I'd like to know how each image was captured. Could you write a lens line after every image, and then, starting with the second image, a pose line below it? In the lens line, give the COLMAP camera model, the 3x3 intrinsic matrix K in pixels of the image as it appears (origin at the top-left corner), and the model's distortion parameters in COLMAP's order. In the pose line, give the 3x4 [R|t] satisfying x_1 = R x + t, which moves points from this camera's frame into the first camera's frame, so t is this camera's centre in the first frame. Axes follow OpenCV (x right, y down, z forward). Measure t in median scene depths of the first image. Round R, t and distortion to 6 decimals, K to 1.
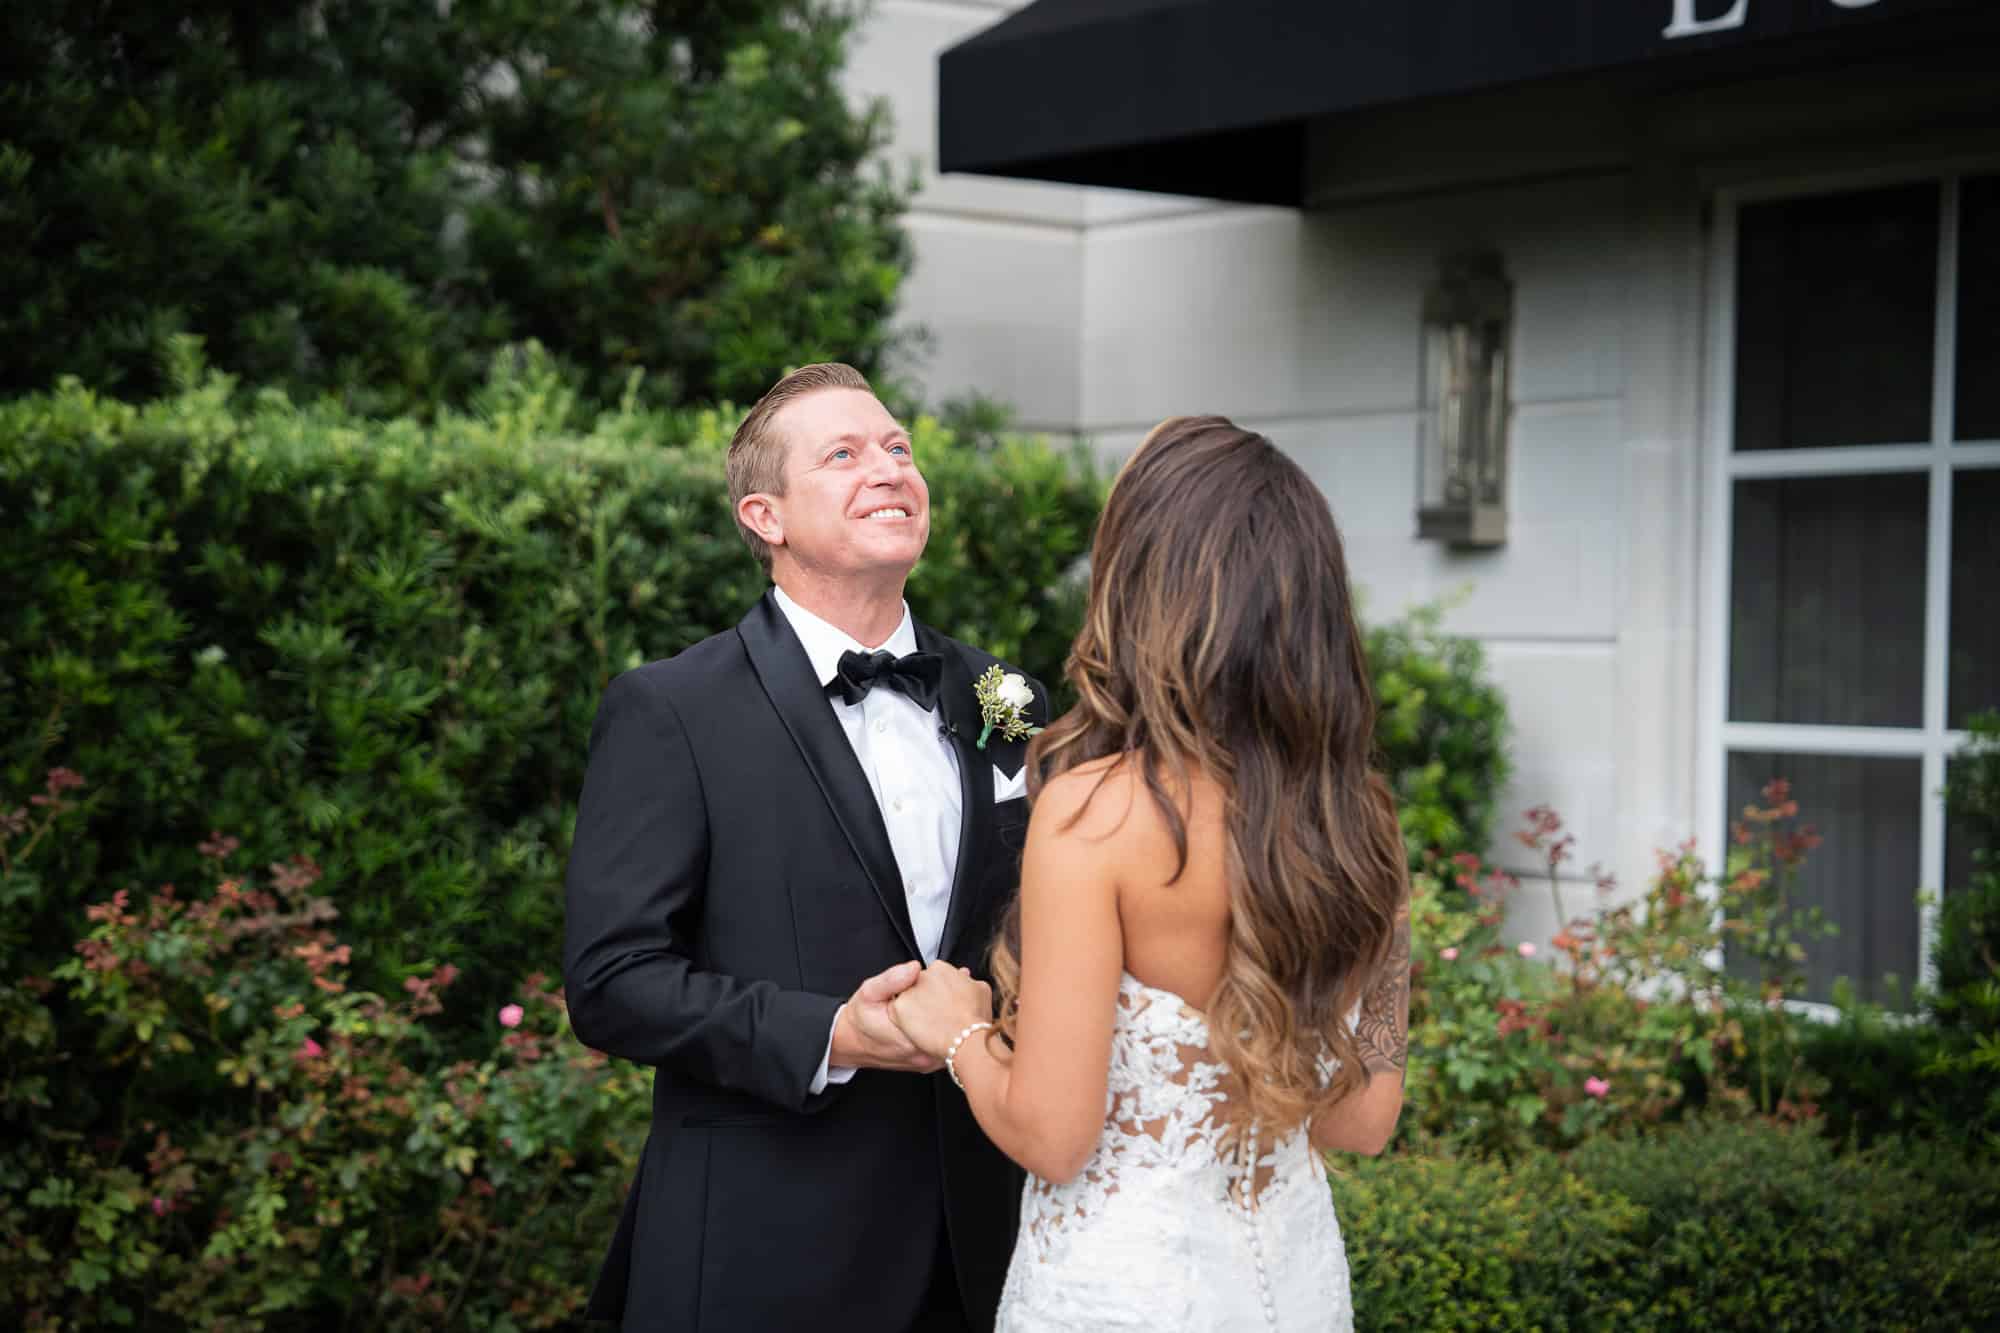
lens RADIAL K [[3798.1, 0, 1000.0], [0, 3798.1, 666.5], [0, 0, 1]] dist [0.300369, -0.257724]
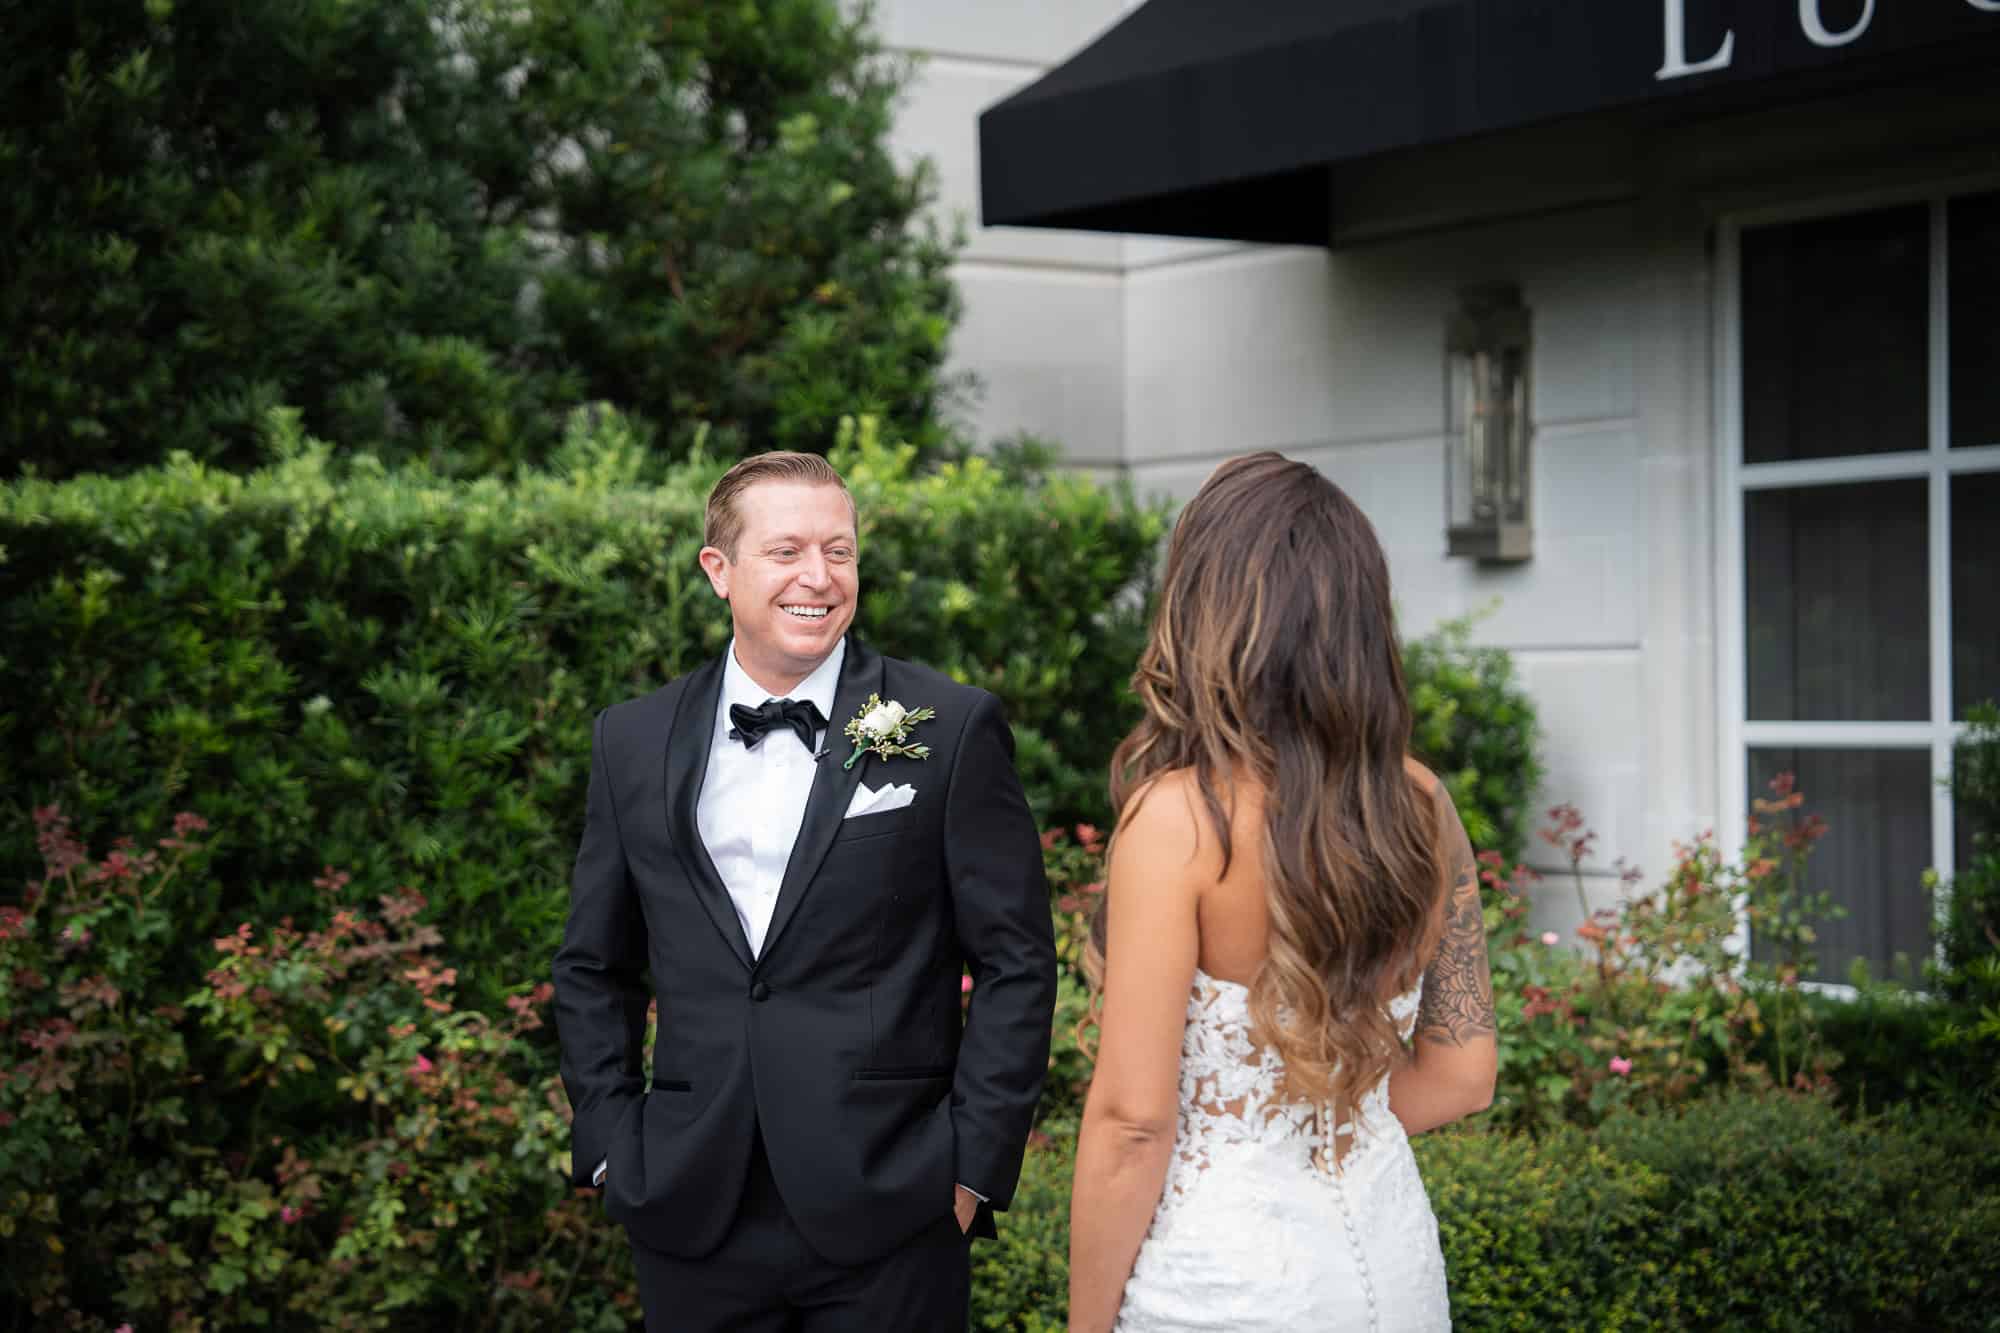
lens RADIAL K [[3694.8, 0, 1007.4], [0, 3694.8, 685.2], [0, 0, 1]] dist [0.270112, -0.028942]
pose [[0.999321, -0.032915, -0.016566, 0.005183], [0.032888, 0.999457, -0.001861, -0.000043], [0.016618, 0.001315, 0.999861, -0.039497]]
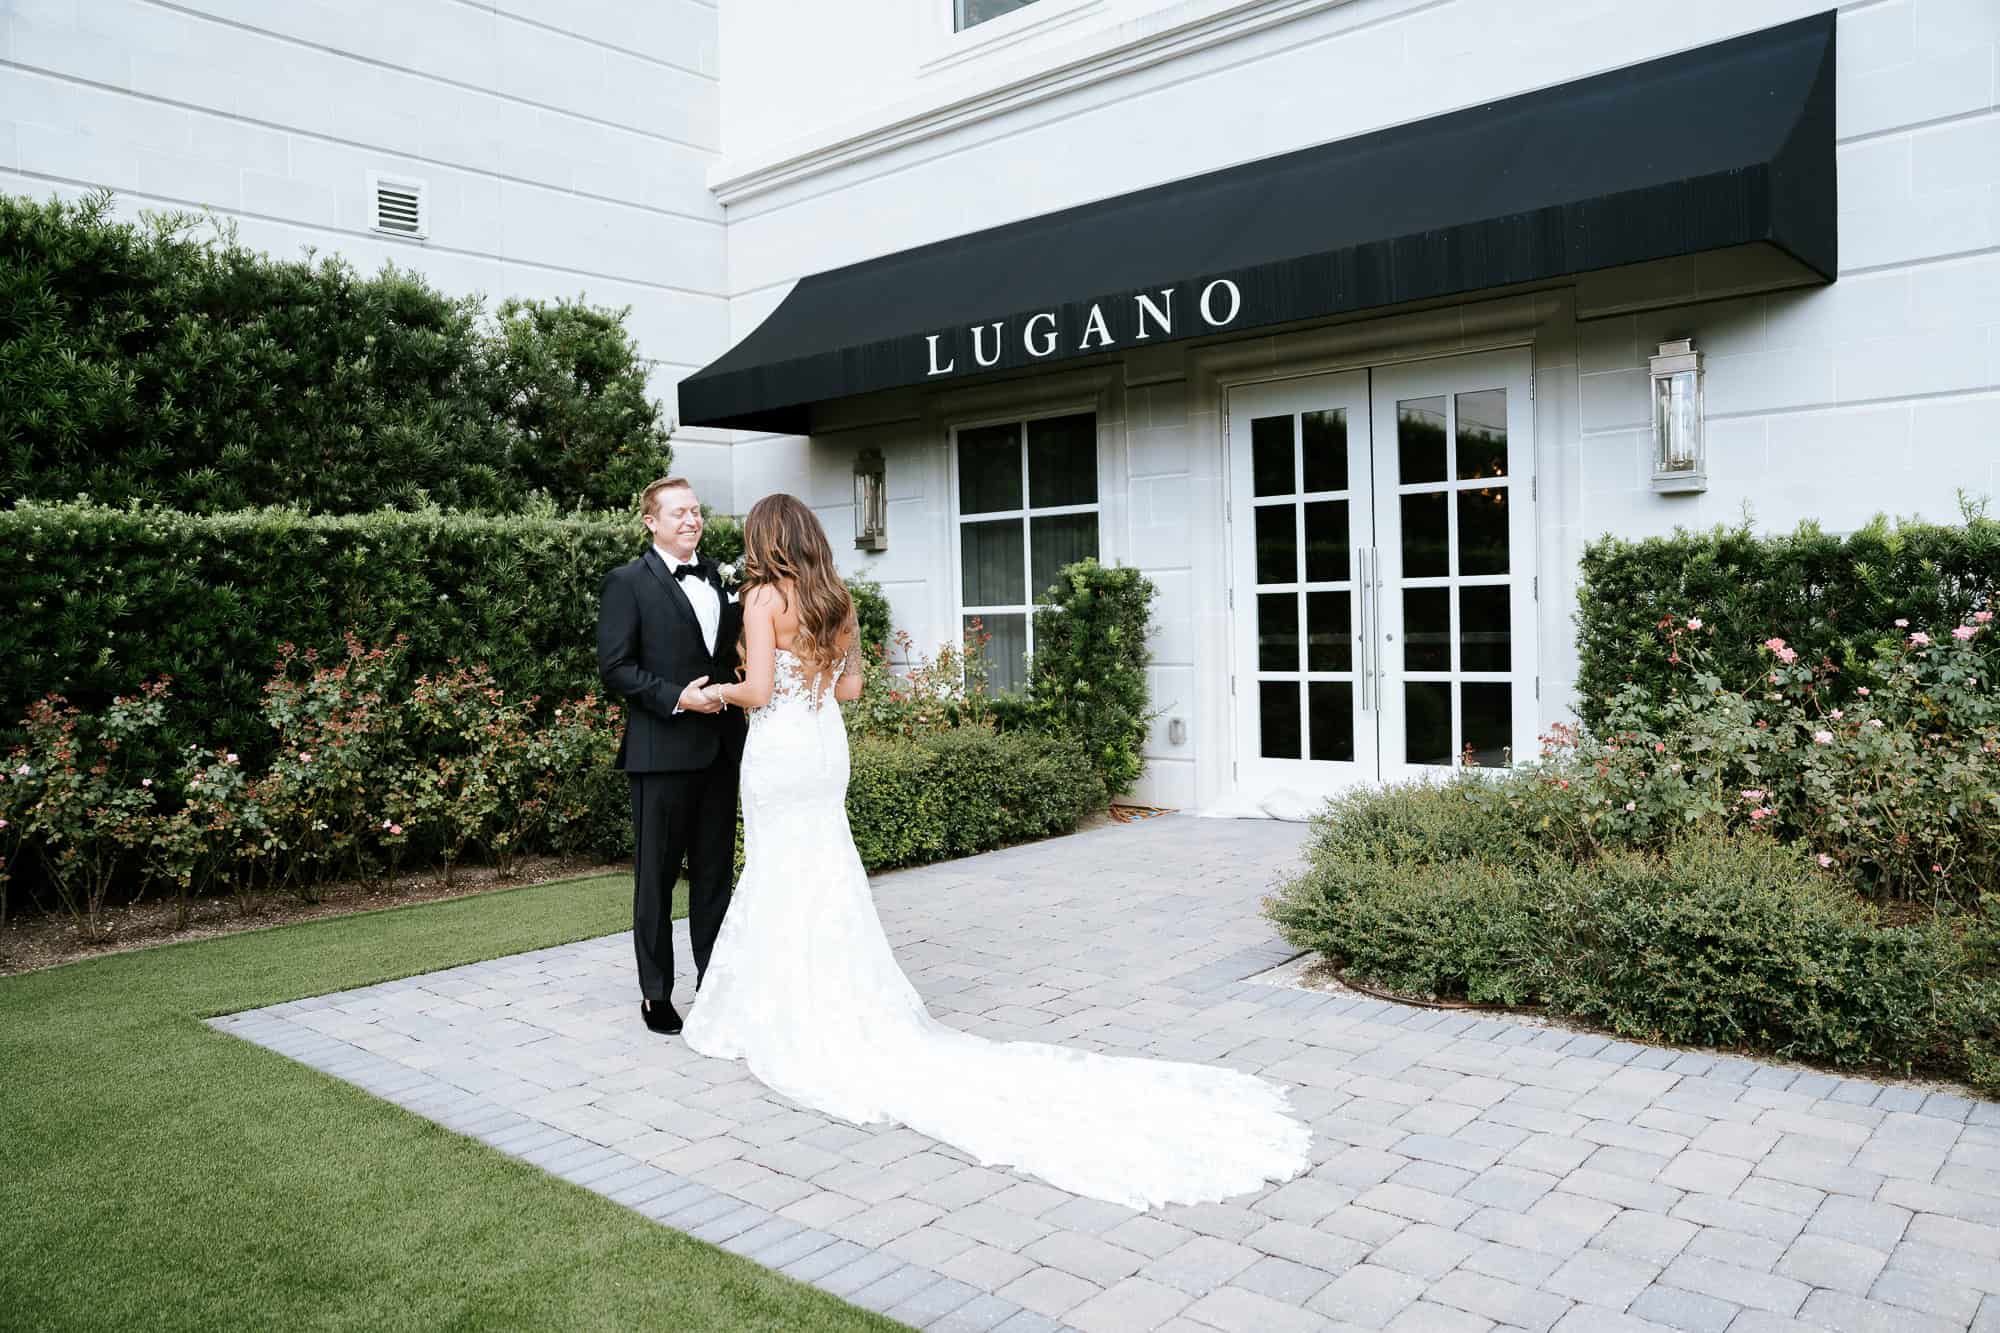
lens RADIAL K [[1452.7, 0, 1000.0], [0, 1452.7, 666.5], [0, 0, 1]] dist [-0.105780, 0.109046]
pose [[0.977813, -0.053215, 0.202609, -0.014875], [0.045828, 0.998108, 0.040983, 0.021804], [-0.204407, -0.030788, 0.978402, -0.130544]]
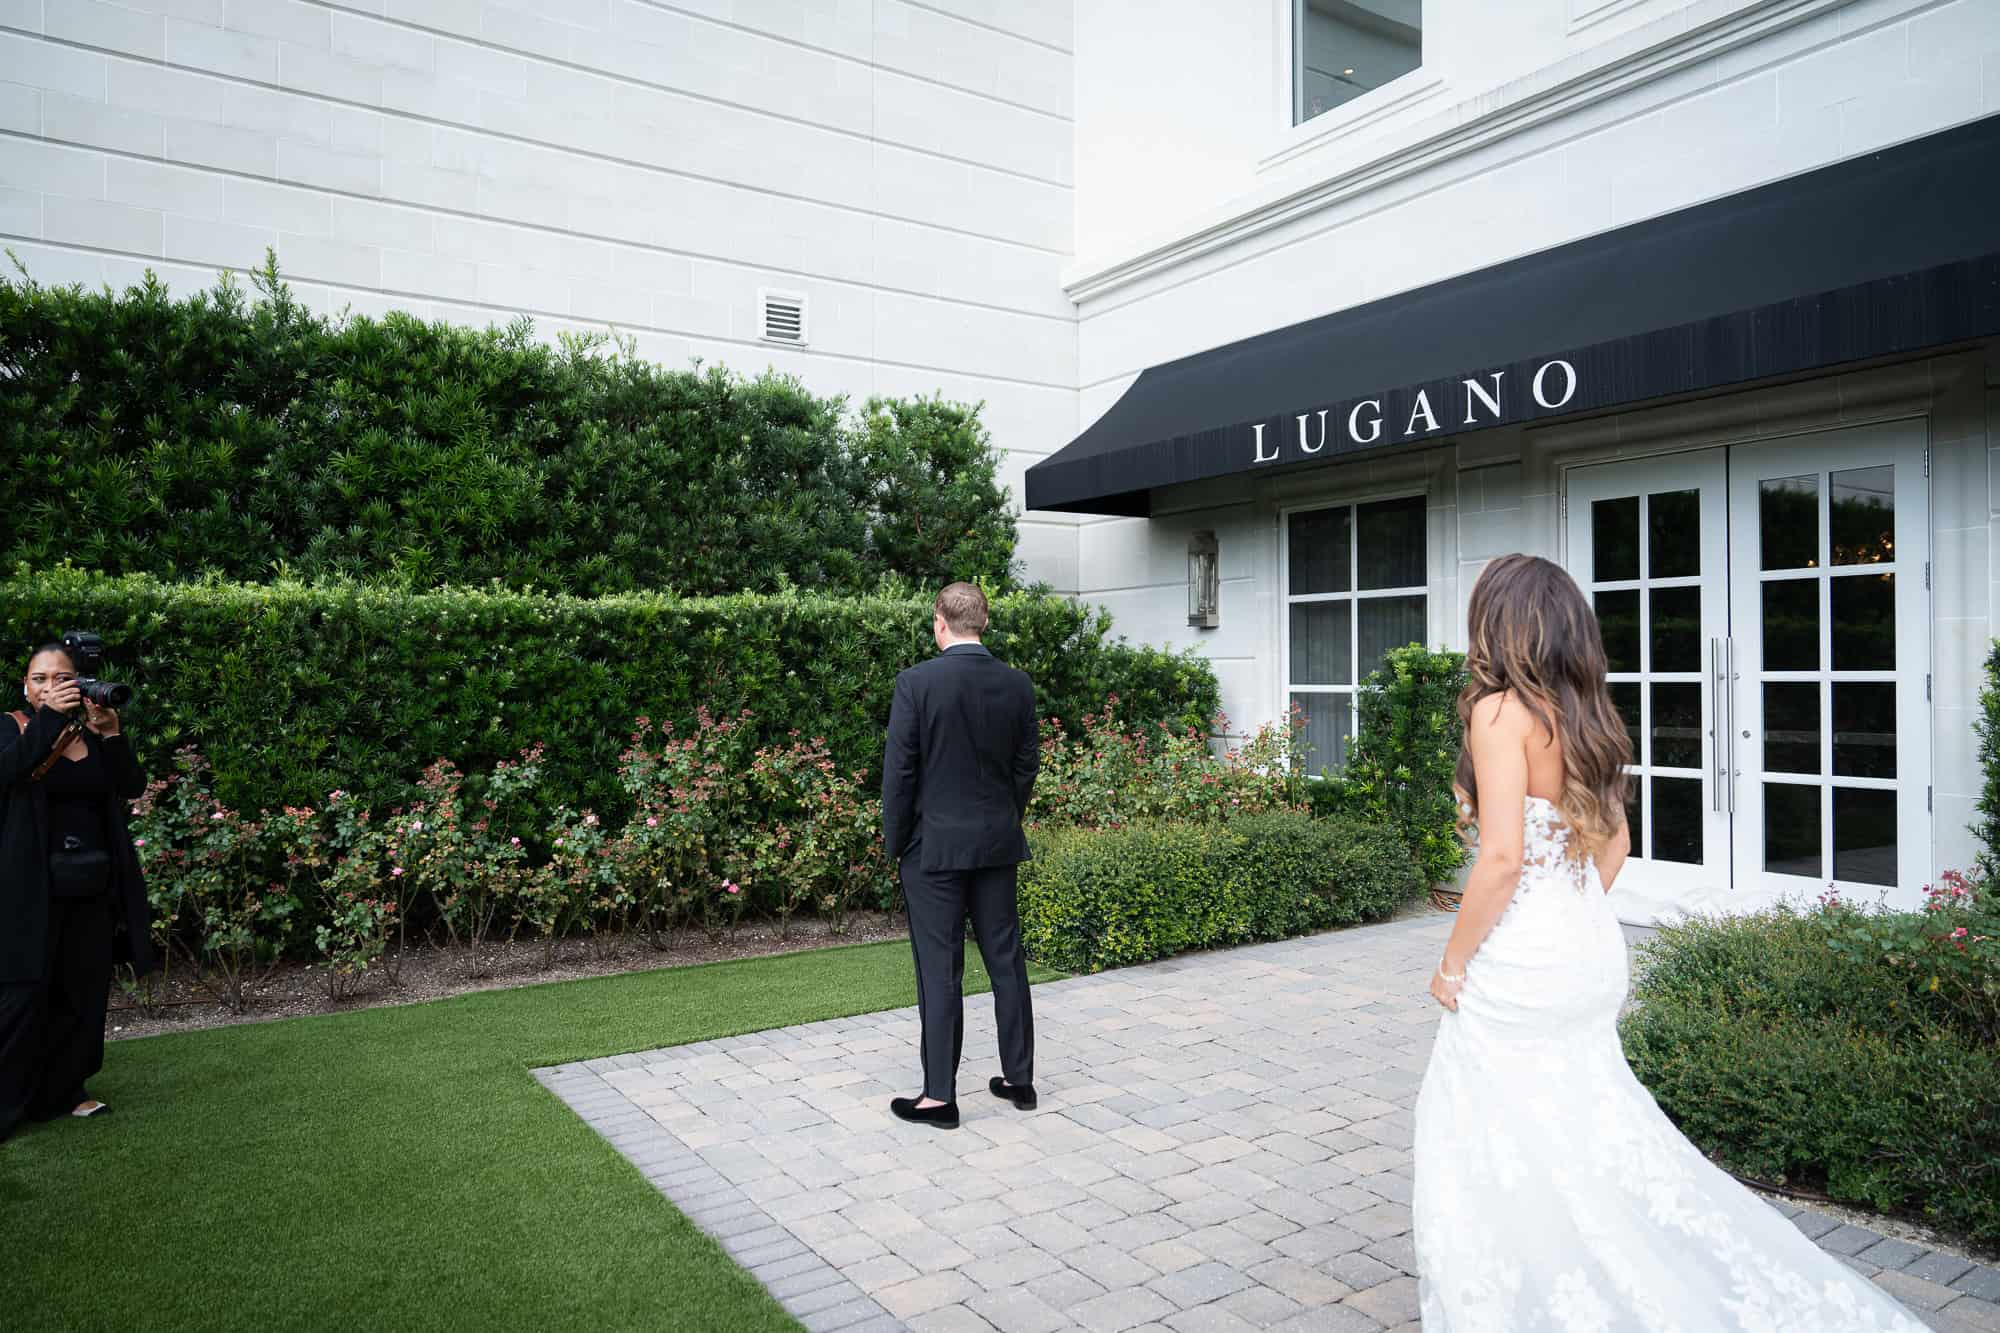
lens RADIAL K [[1325.2, 0, 1000.0], [0, 1325.2, 666.5], [0, 0, 1]] dist [-0.016449, 0.006649]
pose [[0.998149, -0.025337, -0.055295, 0.025240], [0.025031, 0.999667, -0.006216, 0.002270], [0.055434, 0.004820, 0.998451, -0.076730]]
